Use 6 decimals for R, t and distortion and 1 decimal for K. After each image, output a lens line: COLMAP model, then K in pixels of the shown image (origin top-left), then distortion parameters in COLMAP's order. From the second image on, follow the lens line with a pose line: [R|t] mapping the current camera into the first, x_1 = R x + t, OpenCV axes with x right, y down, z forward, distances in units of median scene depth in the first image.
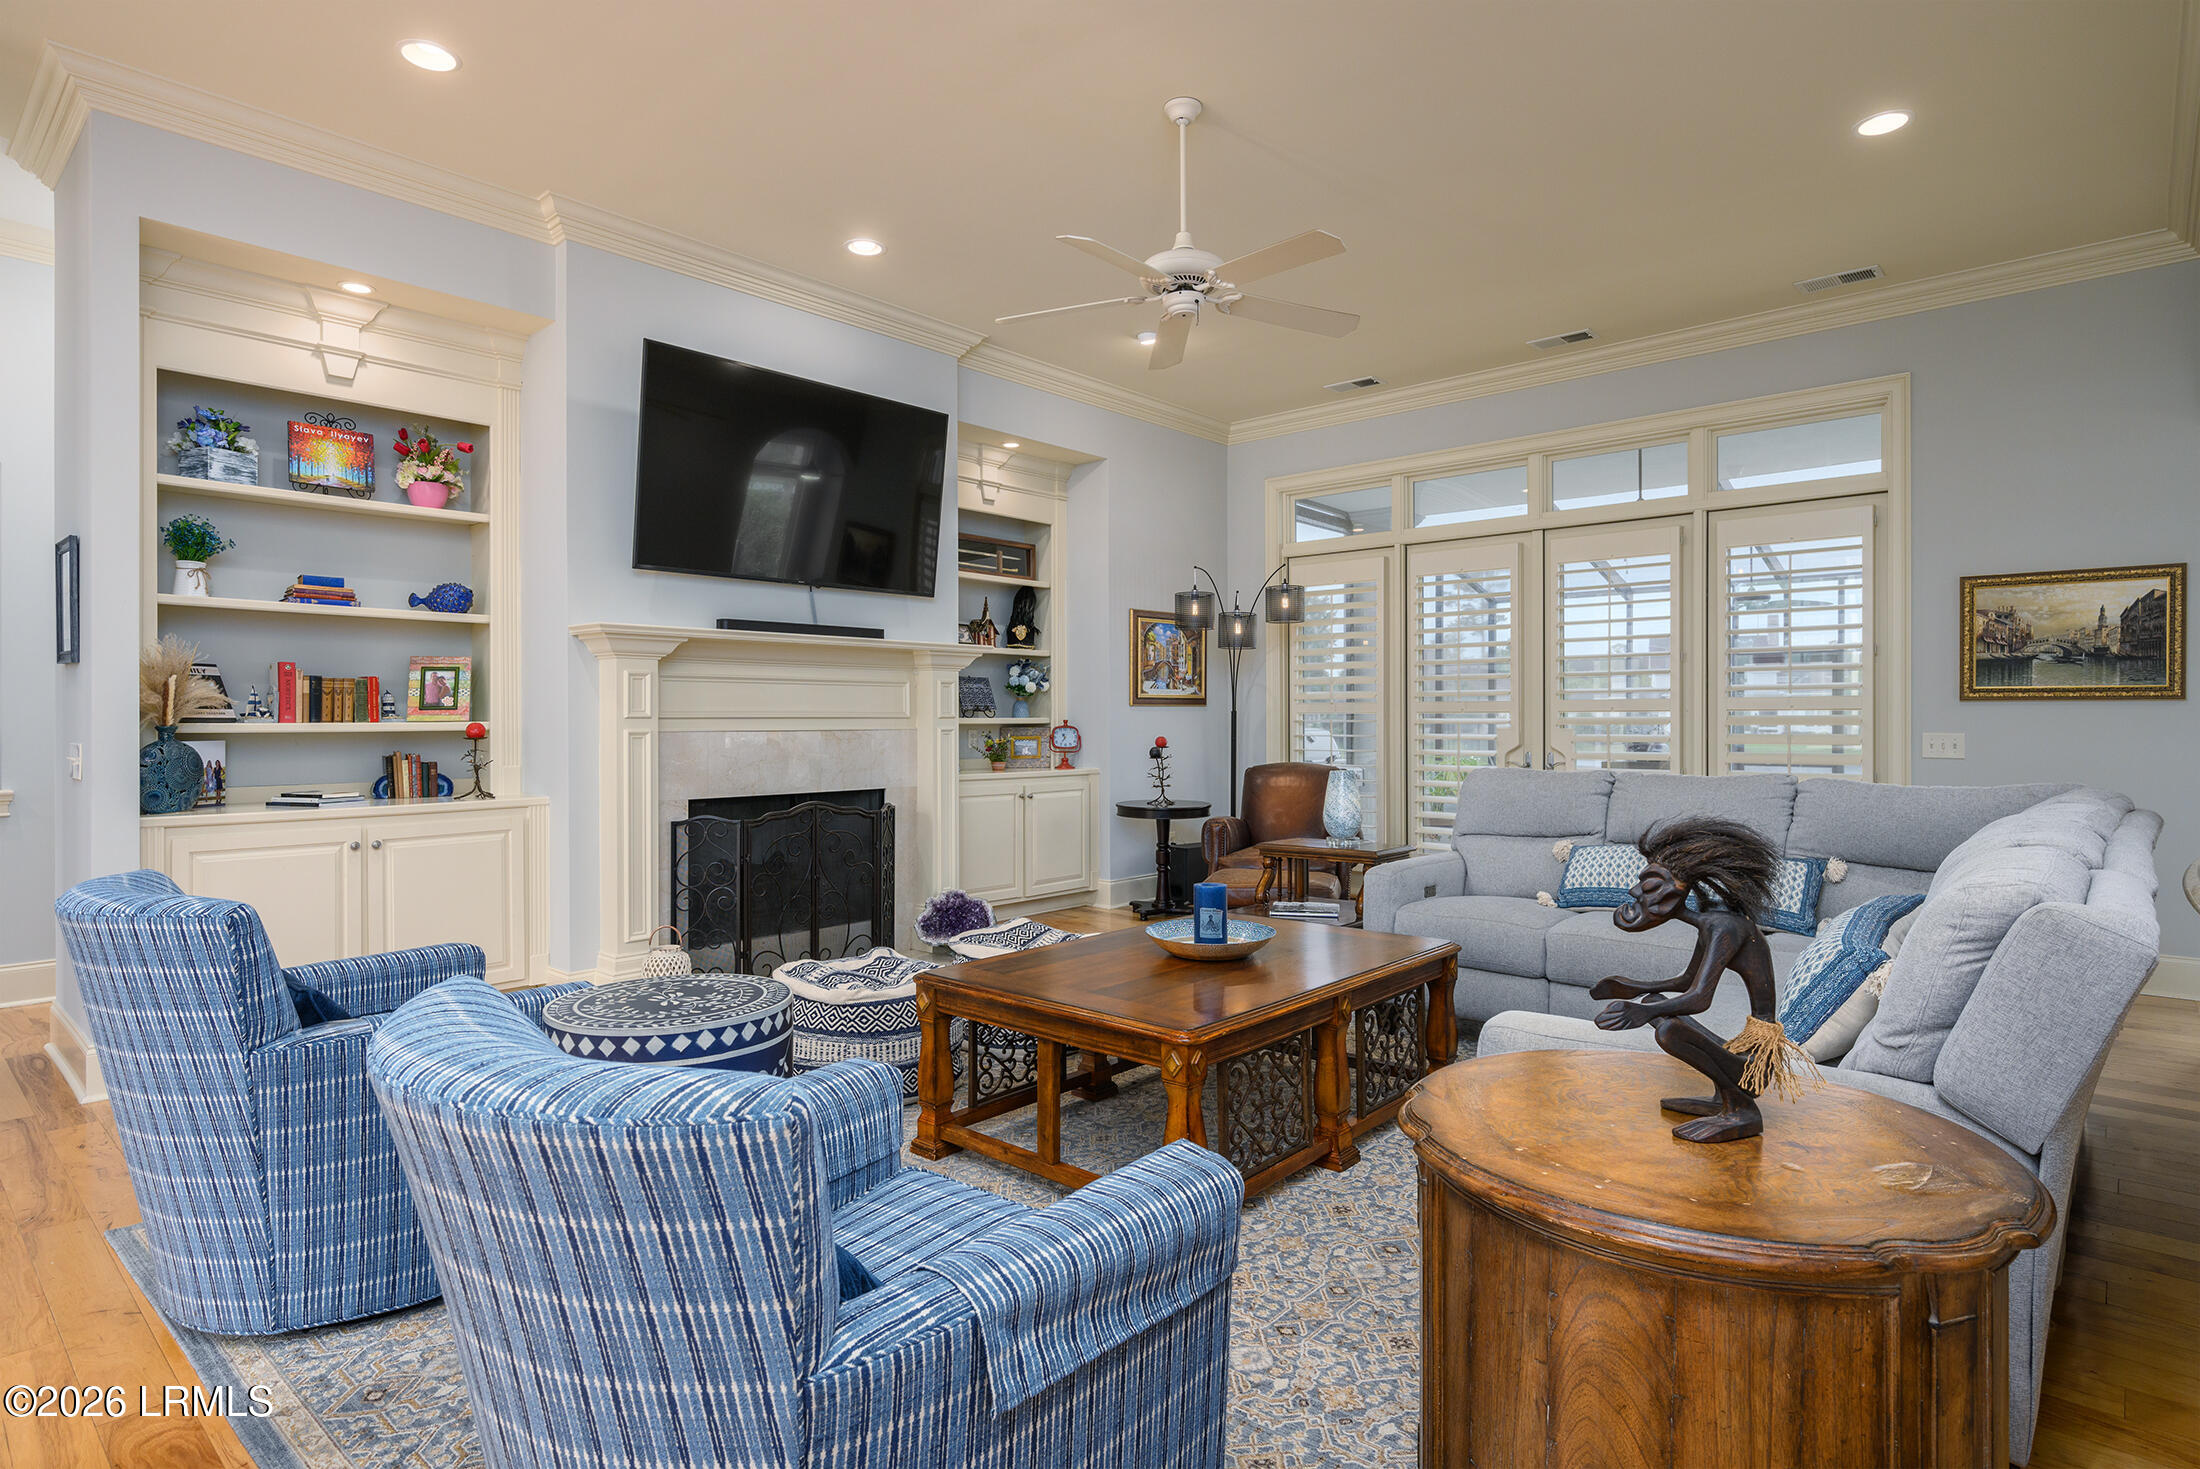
lens RADIAL K [[1144.4, 0, 1087.7], [0, 1144.4, 725.4], [0, 0, 1]] dist [-0.005465, 0.000033]
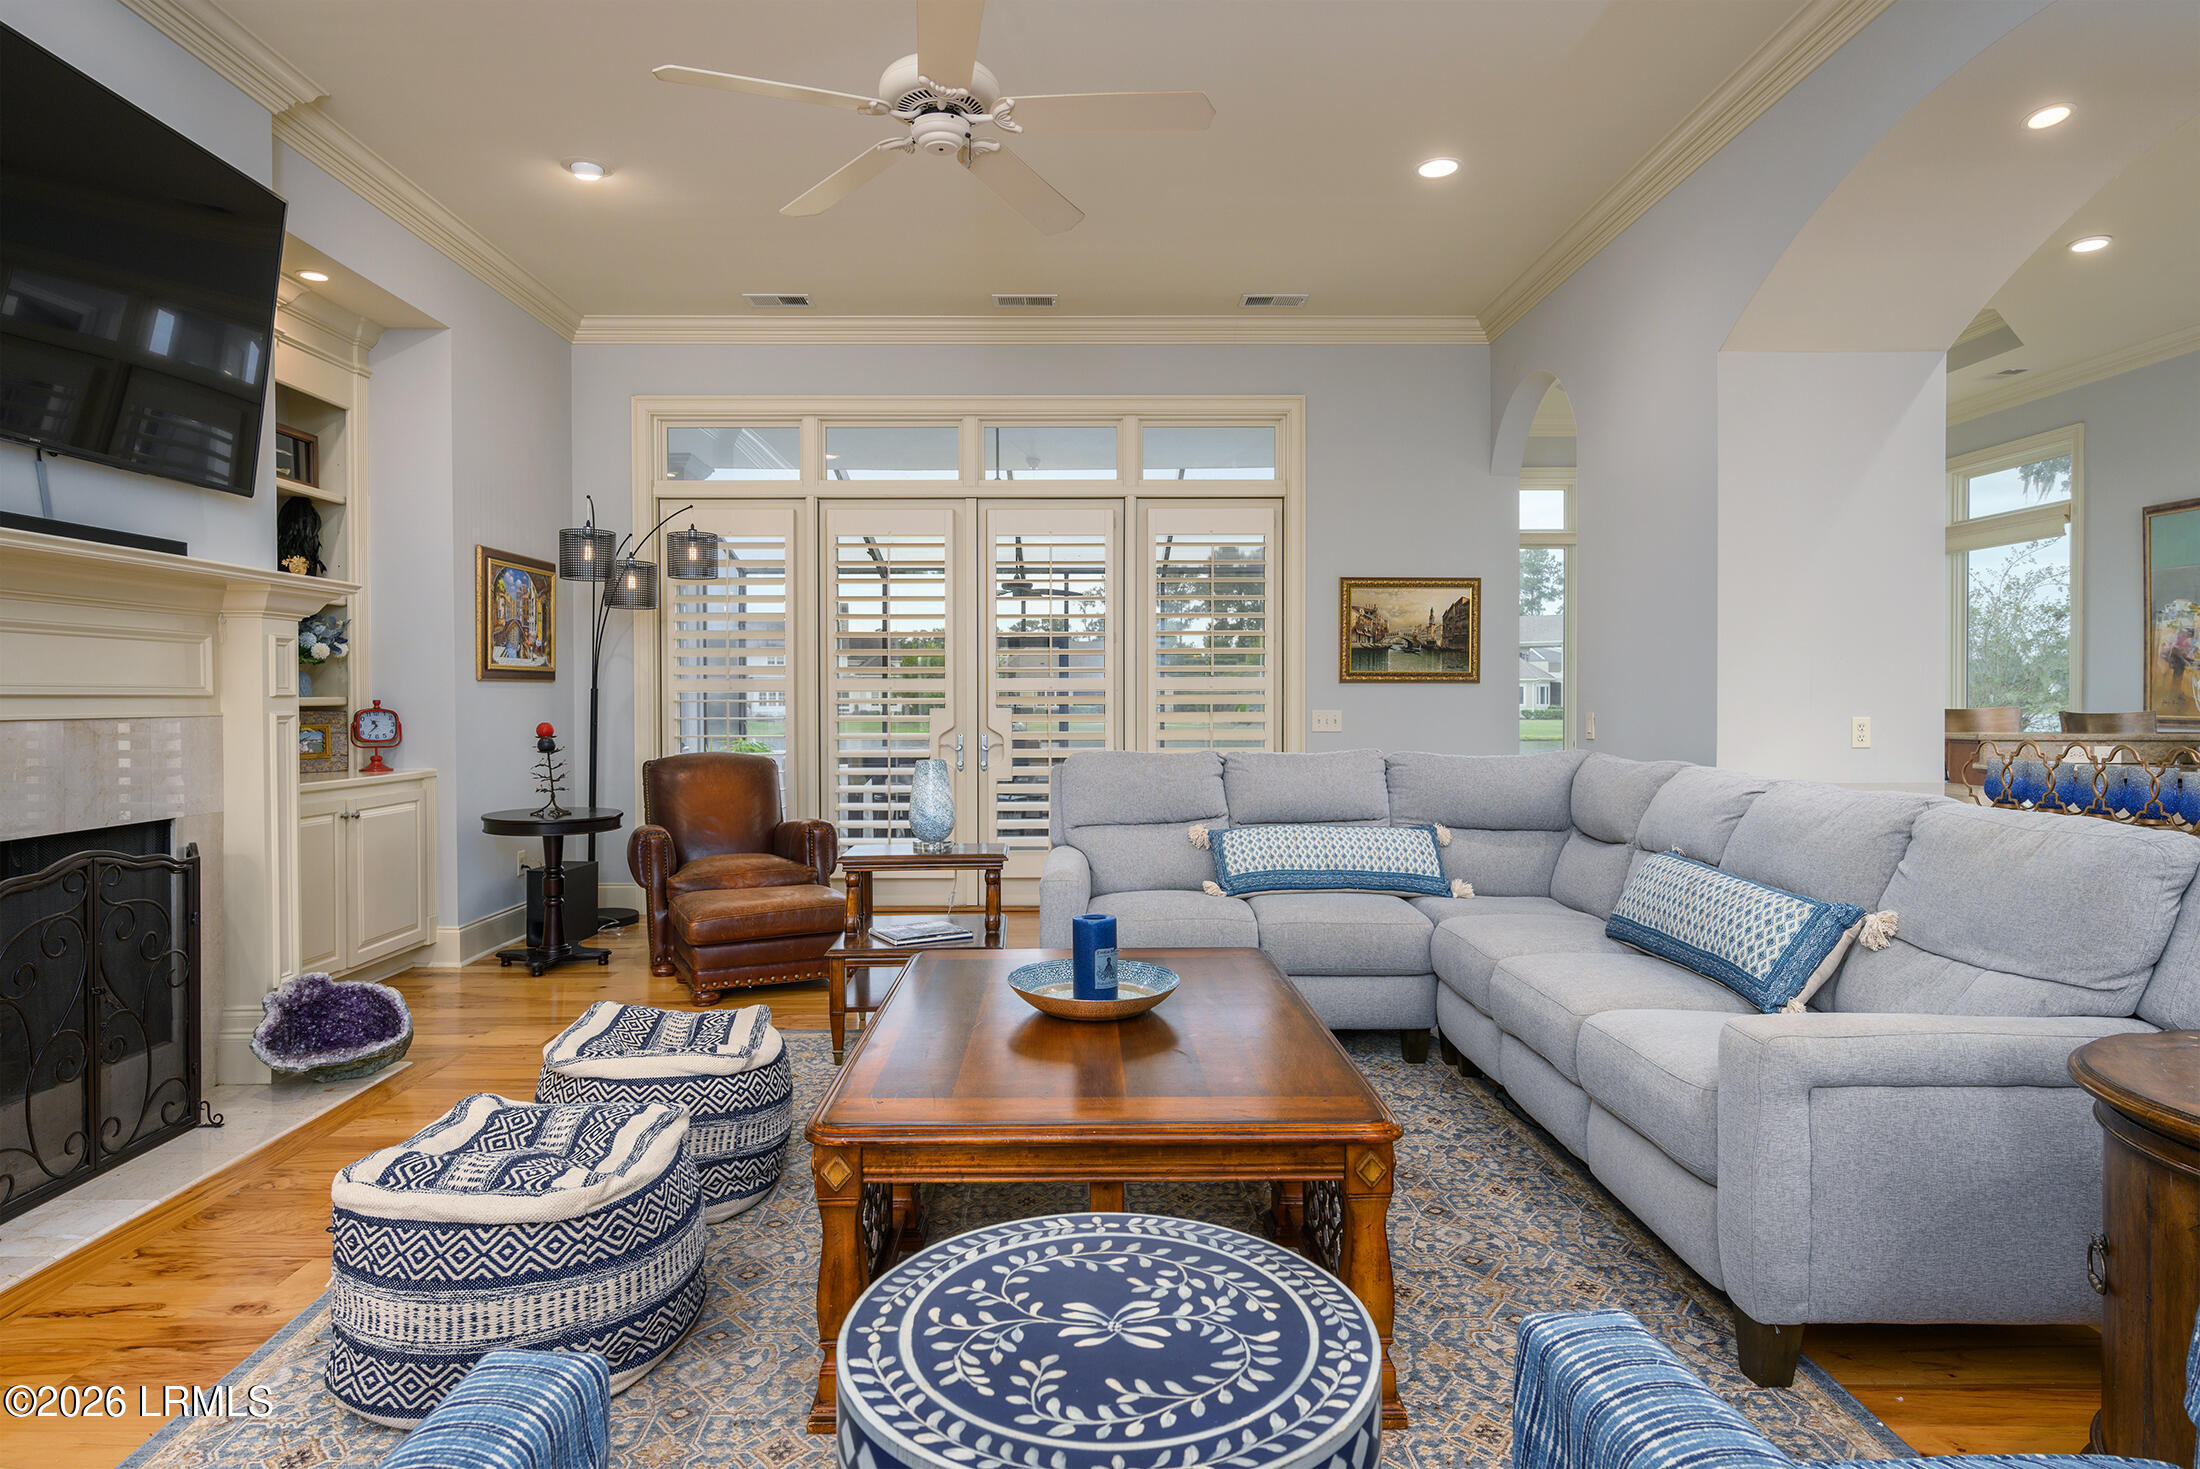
lens RADIAL K [[1209.5, 0, 1072.8], [0, 1209.5, 711.4], [0, 0, 1]] dist [-0.000415, -0.001392]
pose [[0.739157, -0.007735, 0.673489, -0.241678], [0.004070, 0.999967, 0.007017, -0.001695], [-0.673521, -0.002446, 0.739164, 0.229391]]
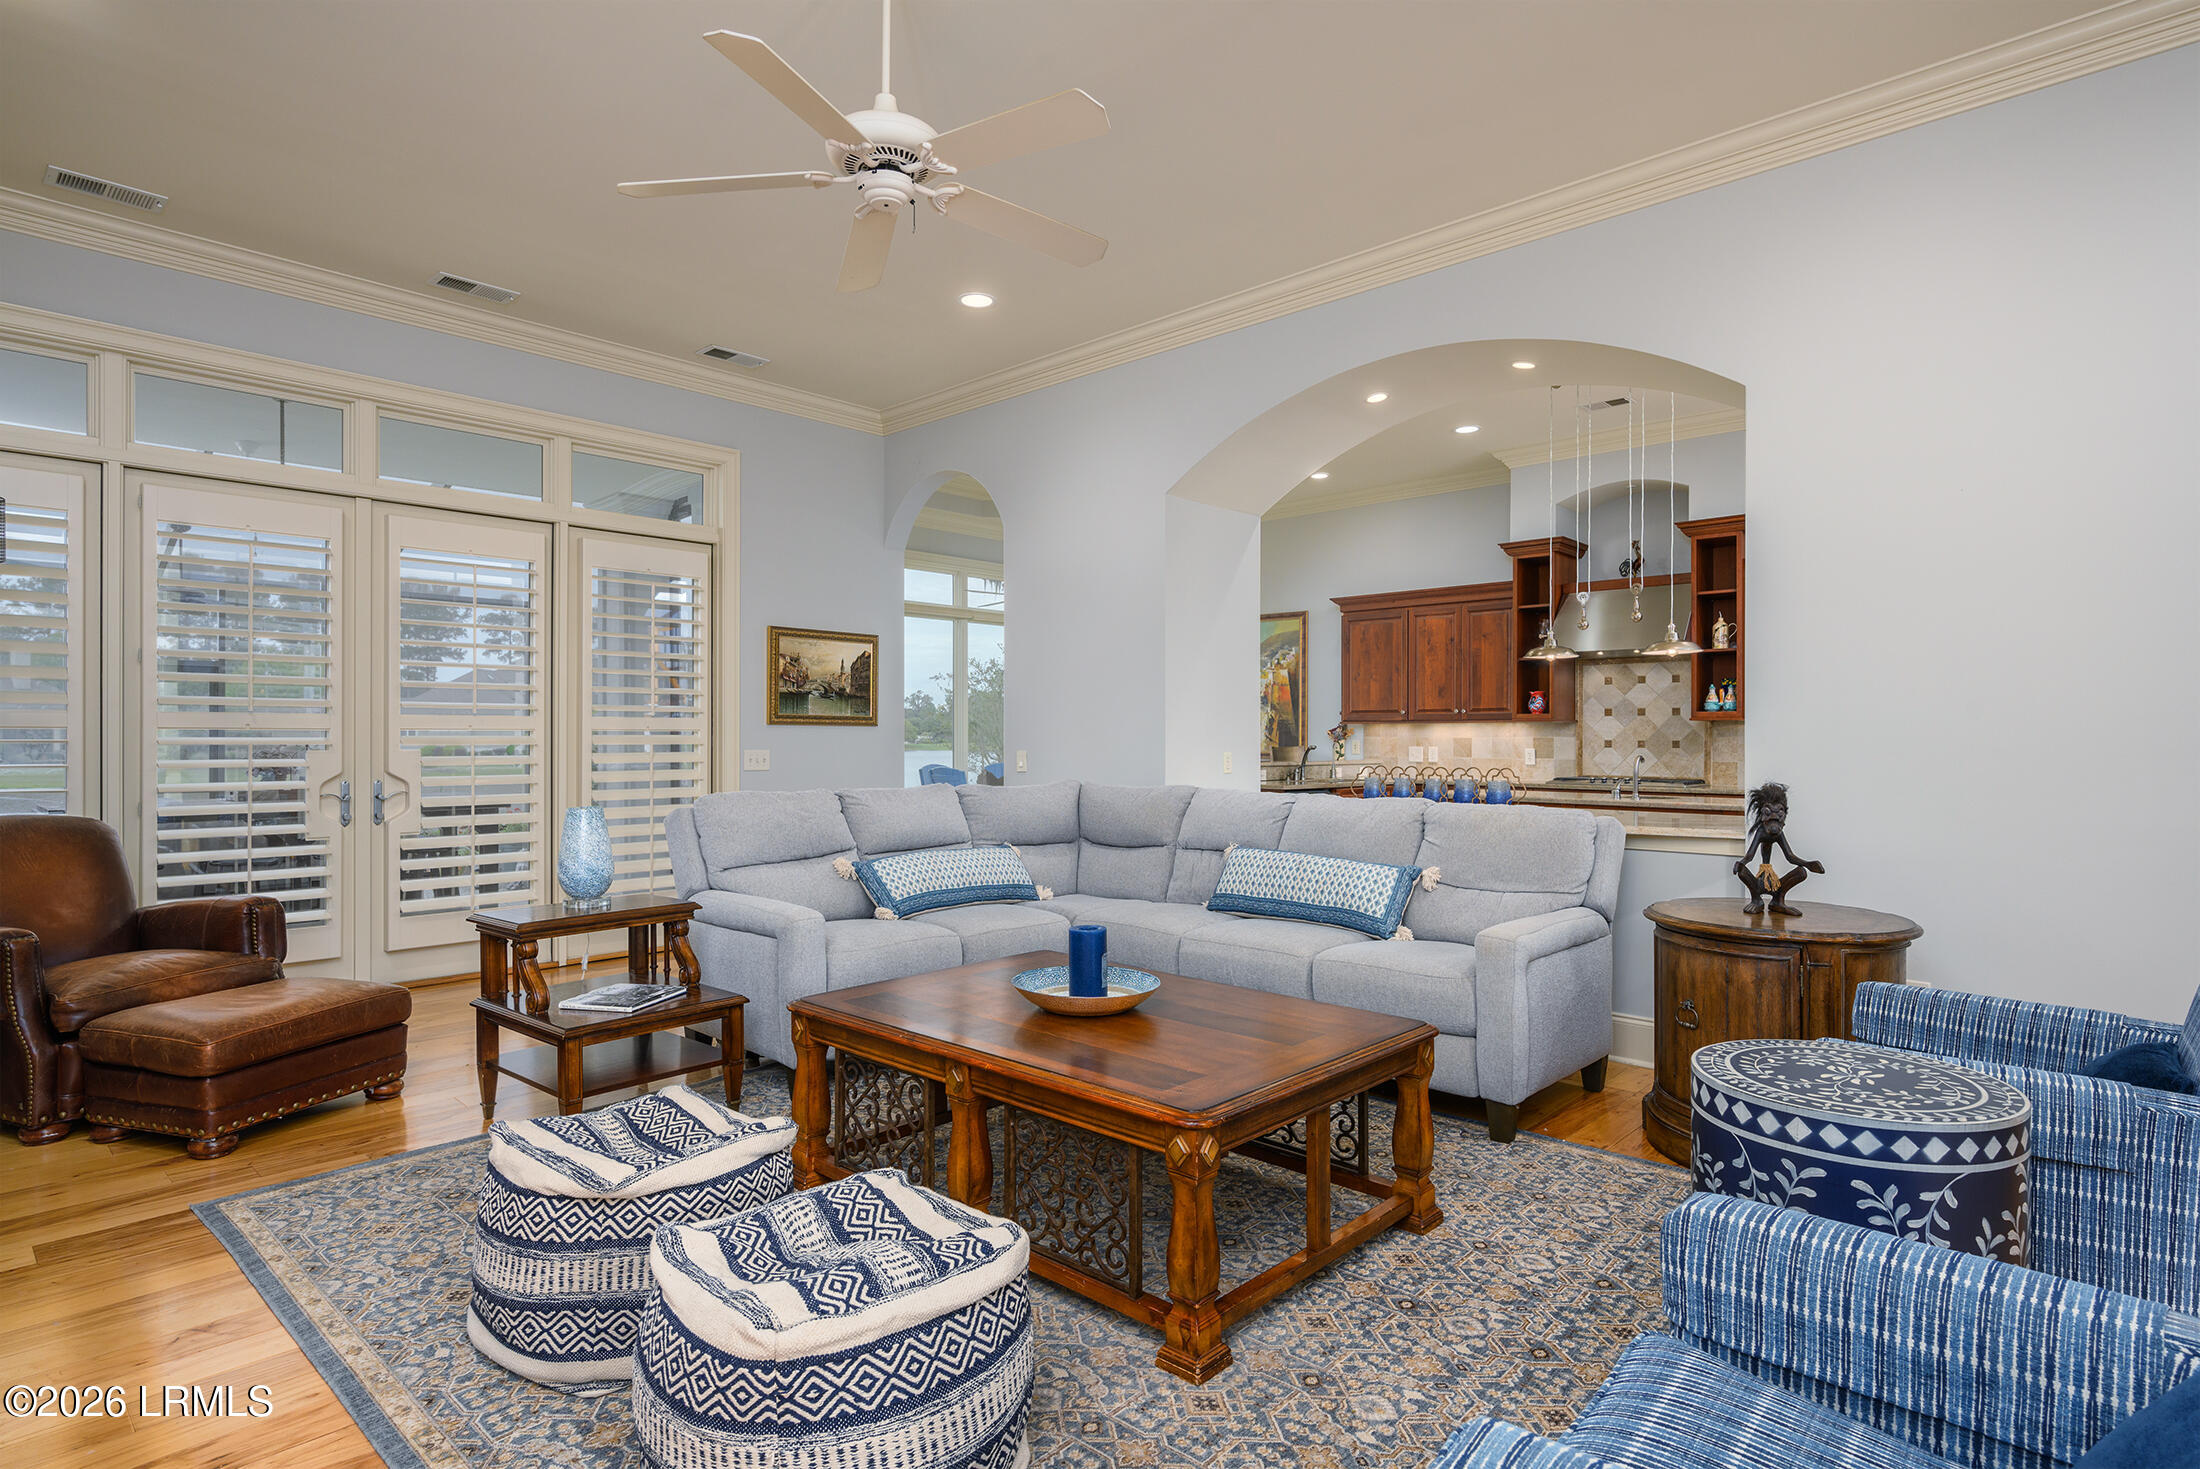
lens RADIAL K [[1144.4, 0, 1093.1], [0, 1144.4, 737.1], [0, 0, 1]] dist [-0.005465, 0.000033]
pose [[0.021457, 0.001971, 0.999768, -0.423561], [0.002730, 0.999994, -0.002030, -0.003471], [-0.999766, 0.002773, 0.021452, 0.535111]]
